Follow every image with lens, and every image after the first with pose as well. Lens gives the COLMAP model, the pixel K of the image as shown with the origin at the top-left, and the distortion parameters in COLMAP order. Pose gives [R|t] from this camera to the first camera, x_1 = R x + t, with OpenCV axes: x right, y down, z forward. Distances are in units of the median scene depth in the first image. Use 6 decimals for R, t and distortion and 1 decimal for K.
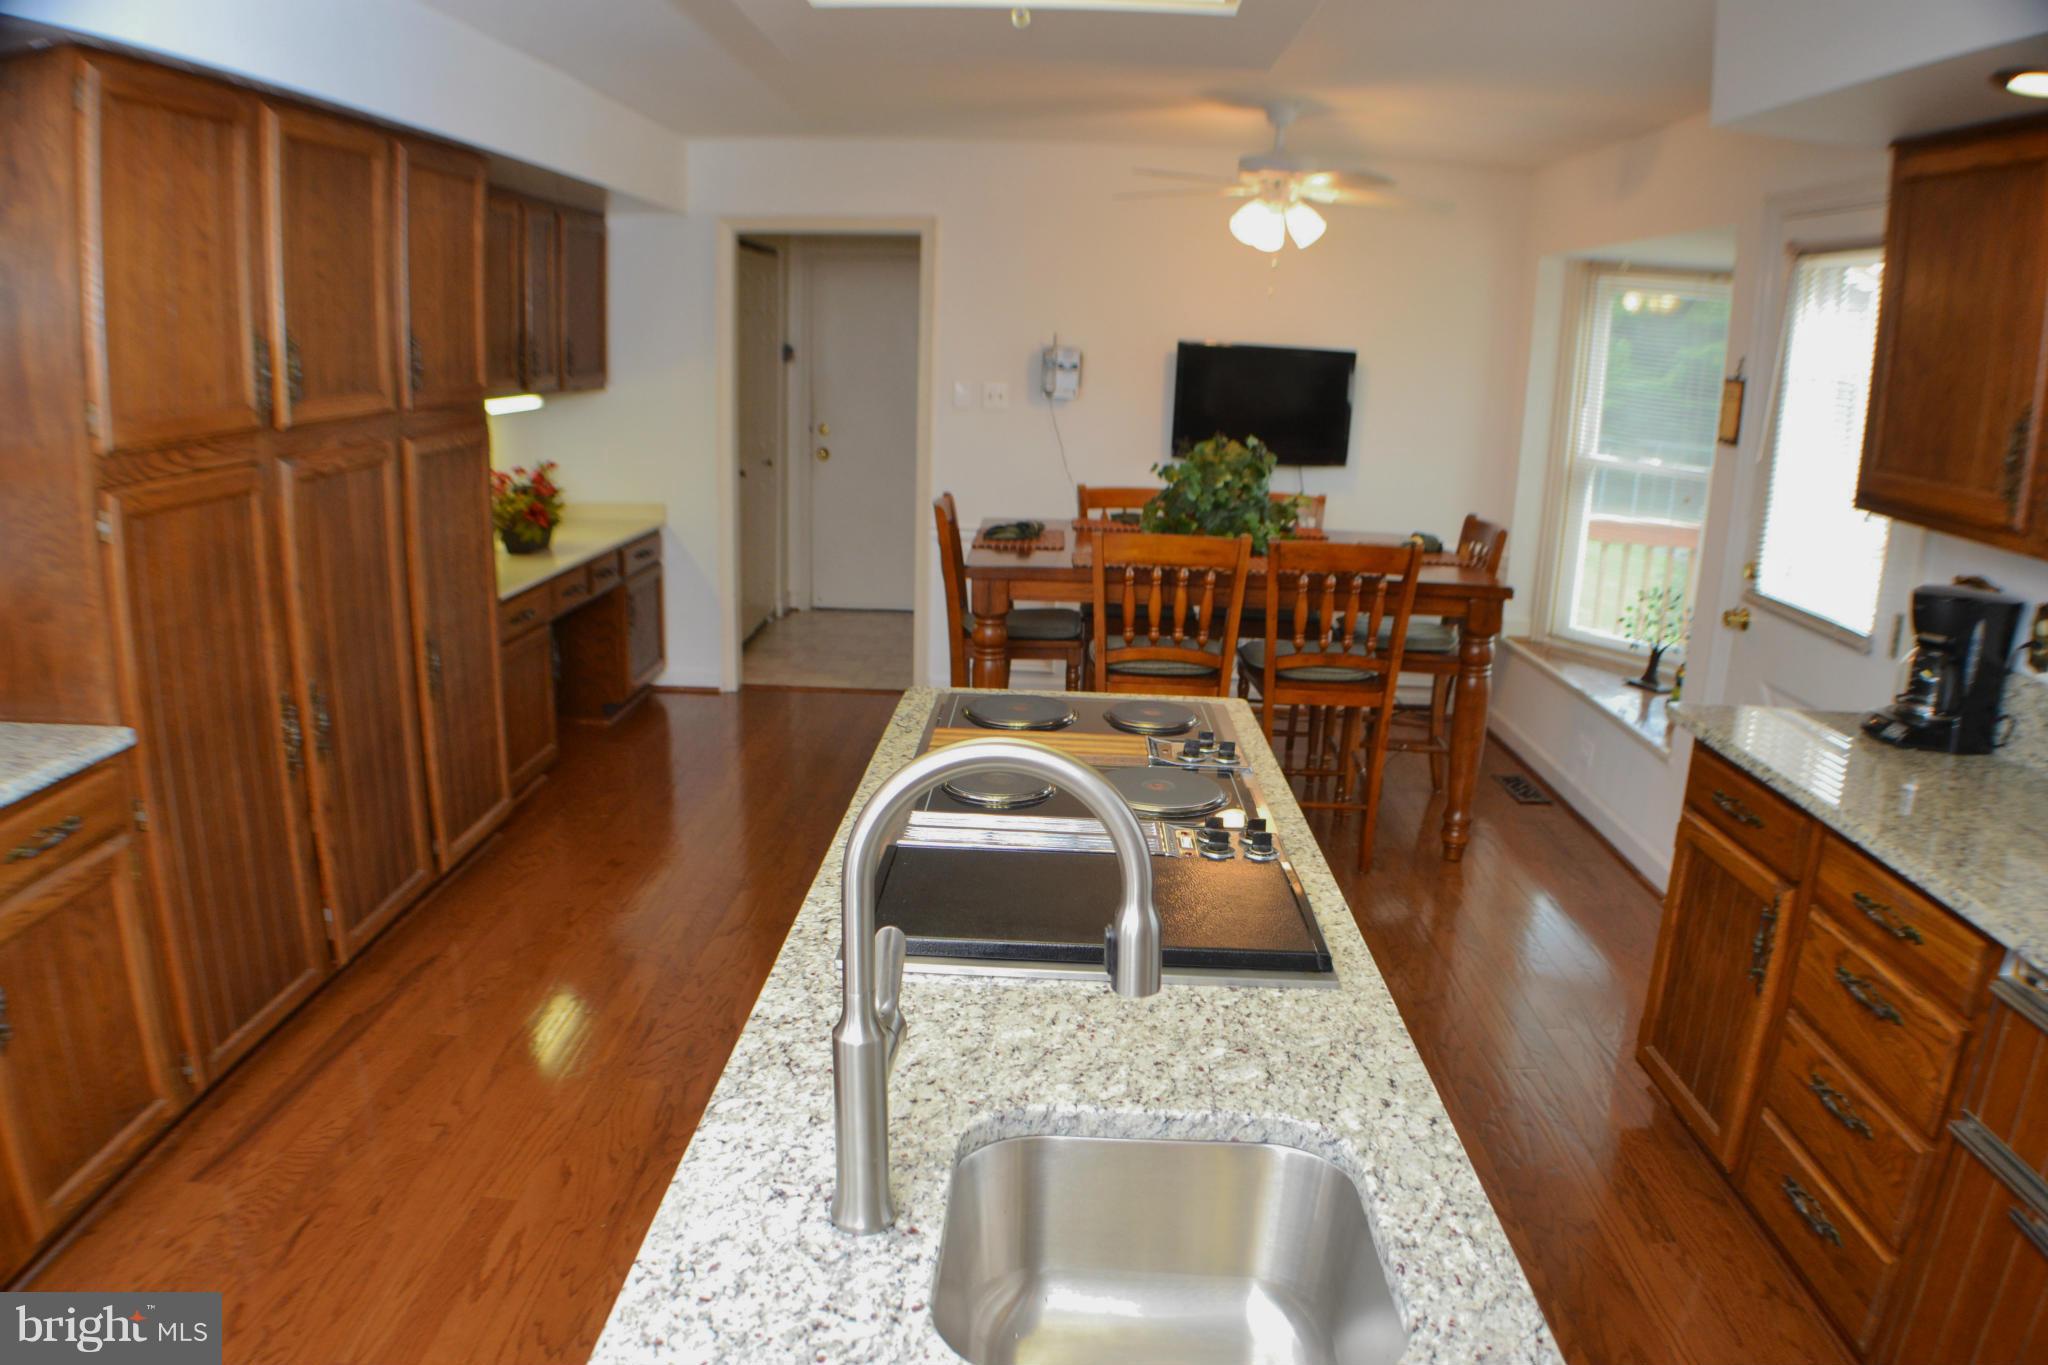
lens RADIAL K [[1405.3, 0, 1024.0], [0, 1405.3, 682.5], [0, 0, 1]] dist [-0.167447, 0.001080]
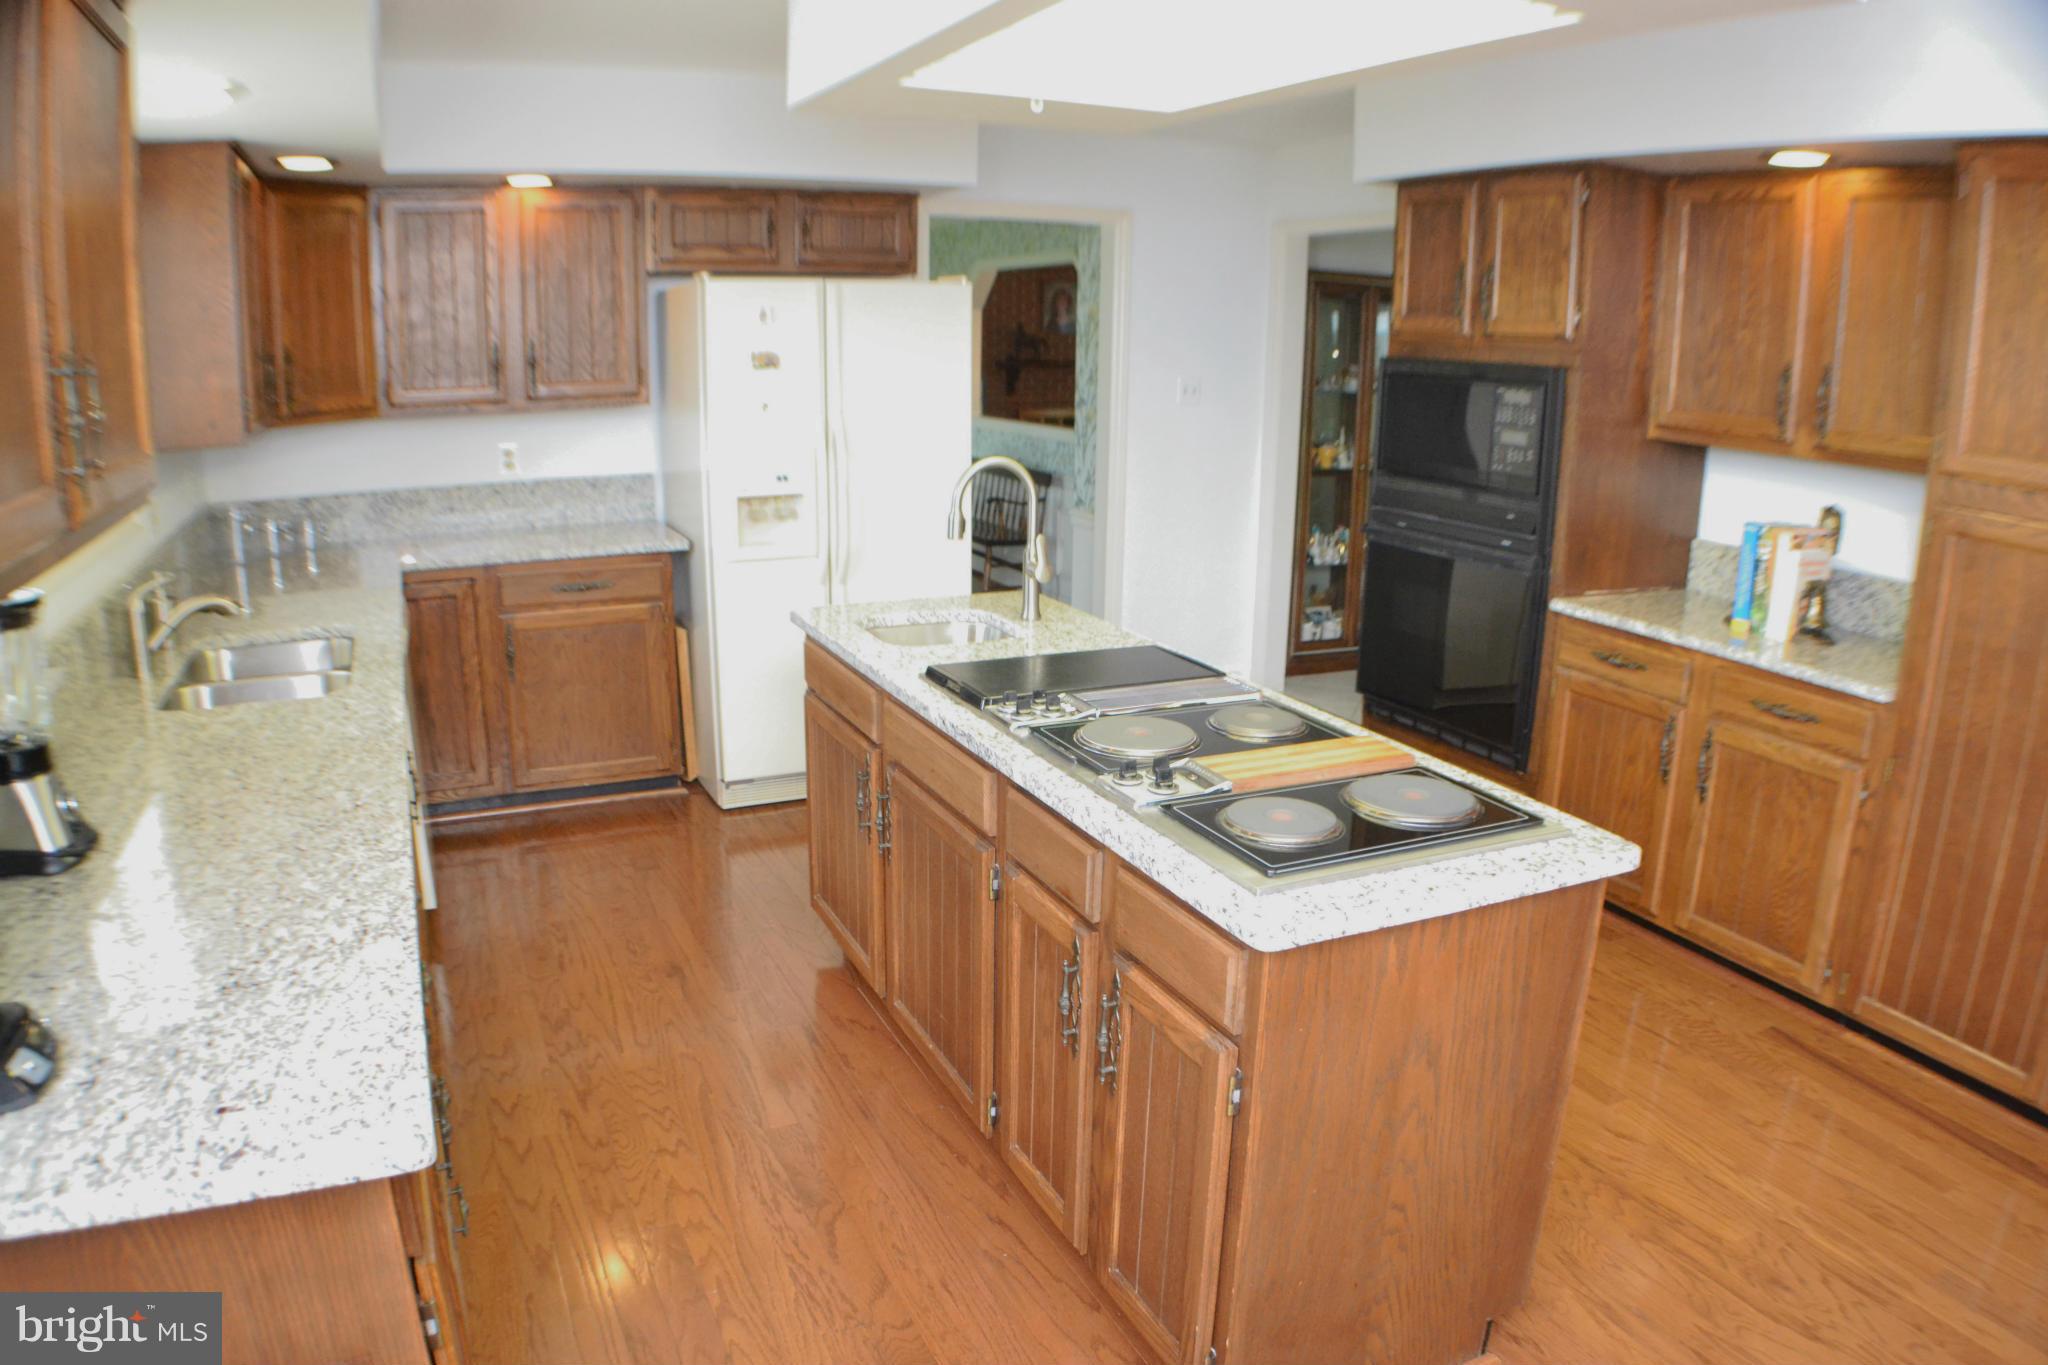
lens RADIAL K [[1405.3, 0, 1024.0], [0, 1405.3, 682.5], [0, 0, 1]] dist [-0.167447, 0.001080]
pose [[-0.900904, 0.068631, -0.428558, 0.559274], [-0.137606, 0.891309, 0.432010, -0.382268], [0.411627, 0.448171, -0.793540, 1.600348]]
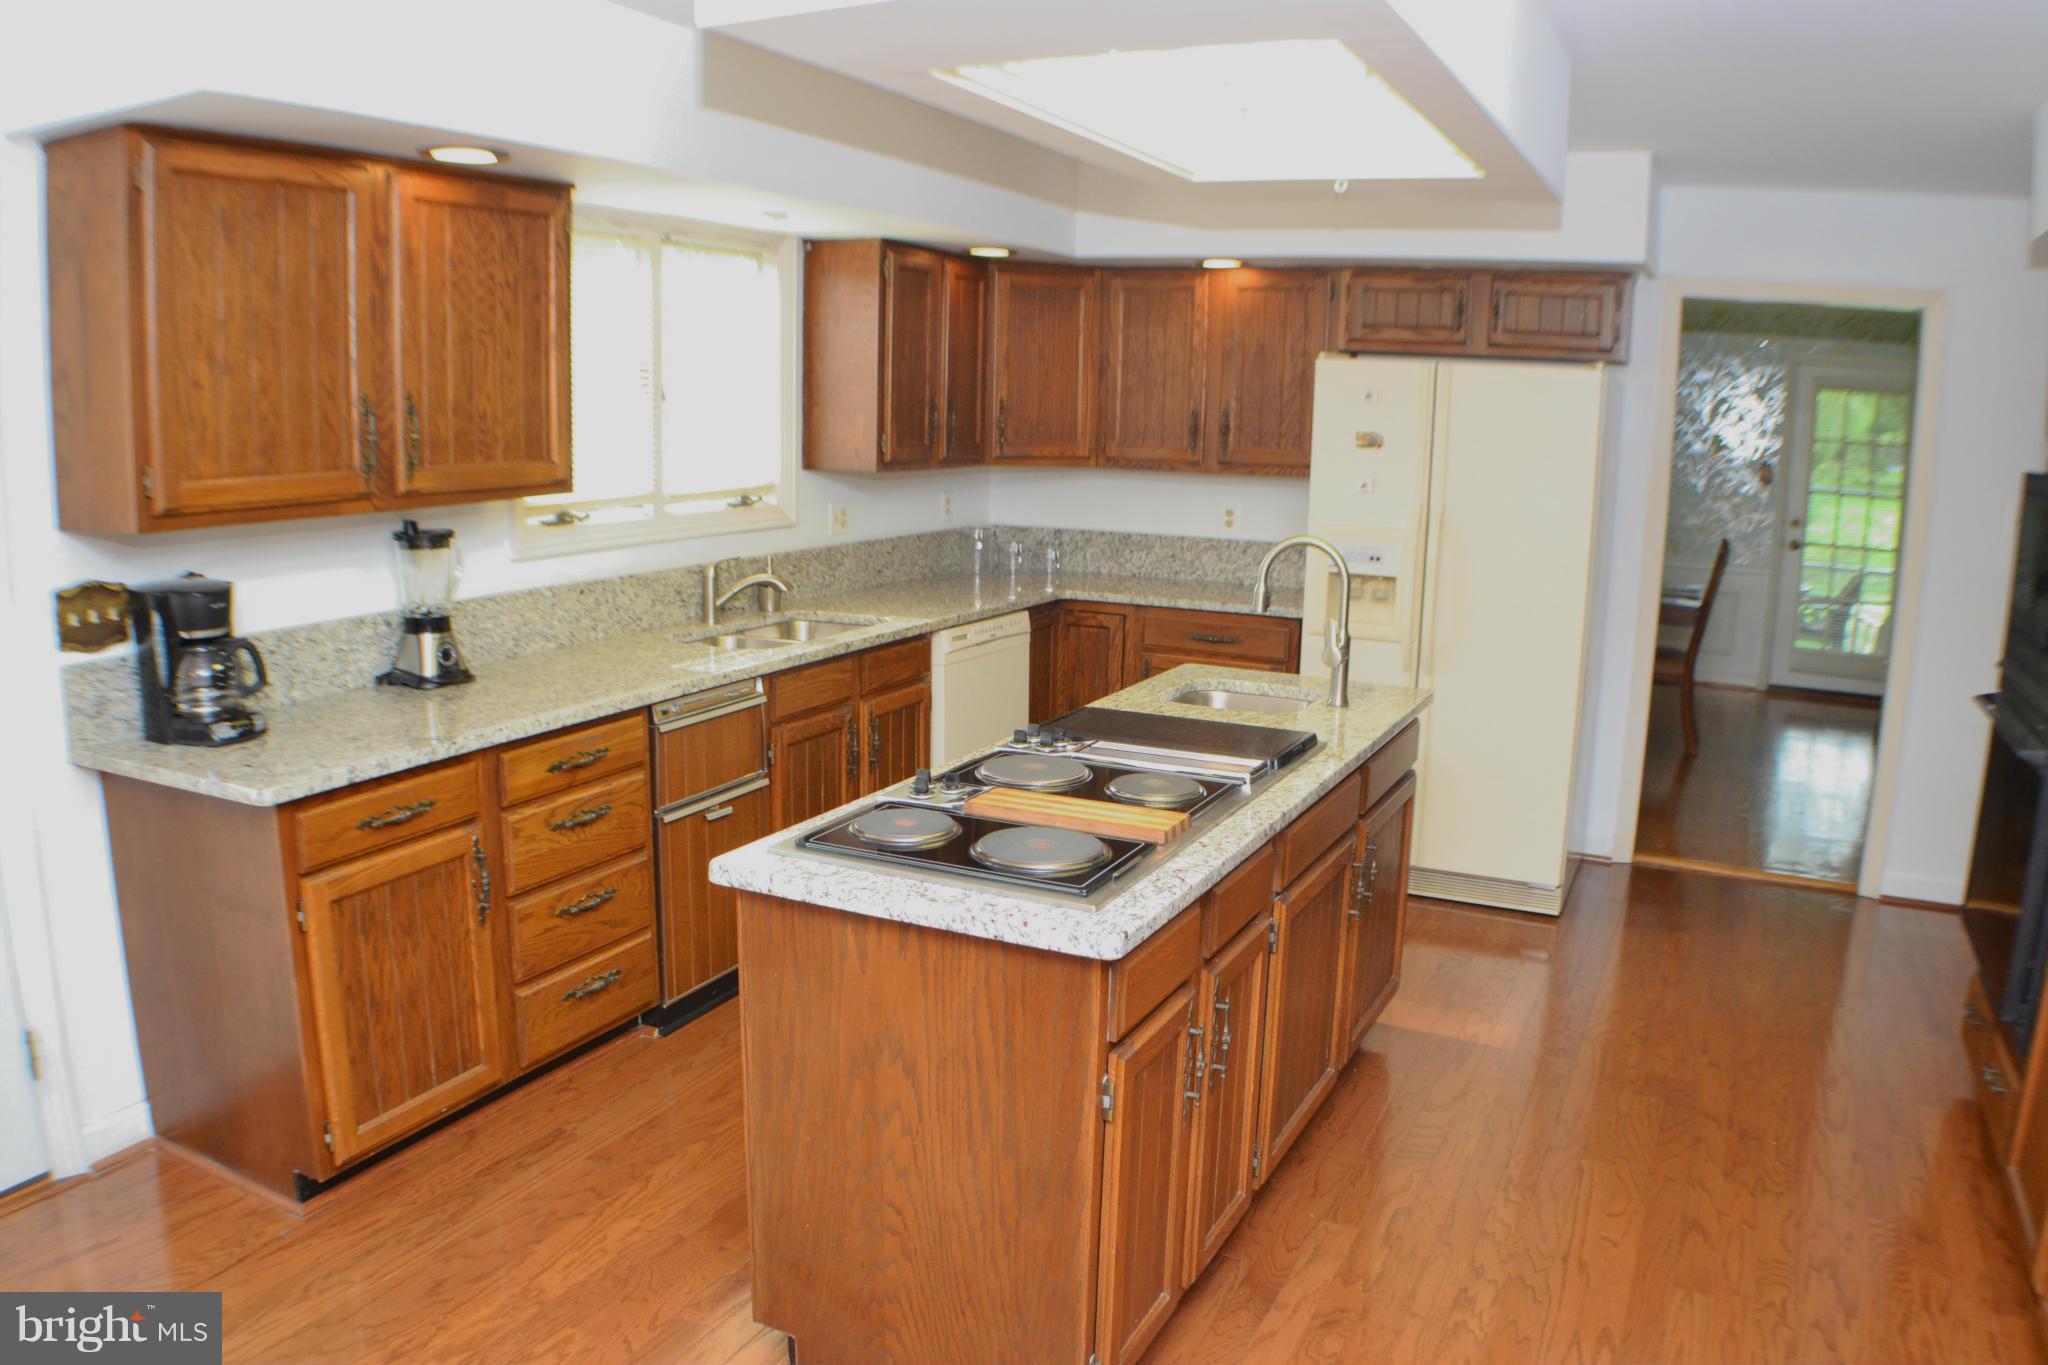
lens RADIAL K [[1569.9, 0, 1024.0], [0, 1569.9, 682.5], [0, 0, 1]] dist [-0.152541, 0.000128]
pose [[-0.910329, -0.132793, 0.392004, -0.371450], [0.039855, 0.914605, 0.402379, -0.477537], [-0.411962, 0.381920, -0.827299, 1.836221]]
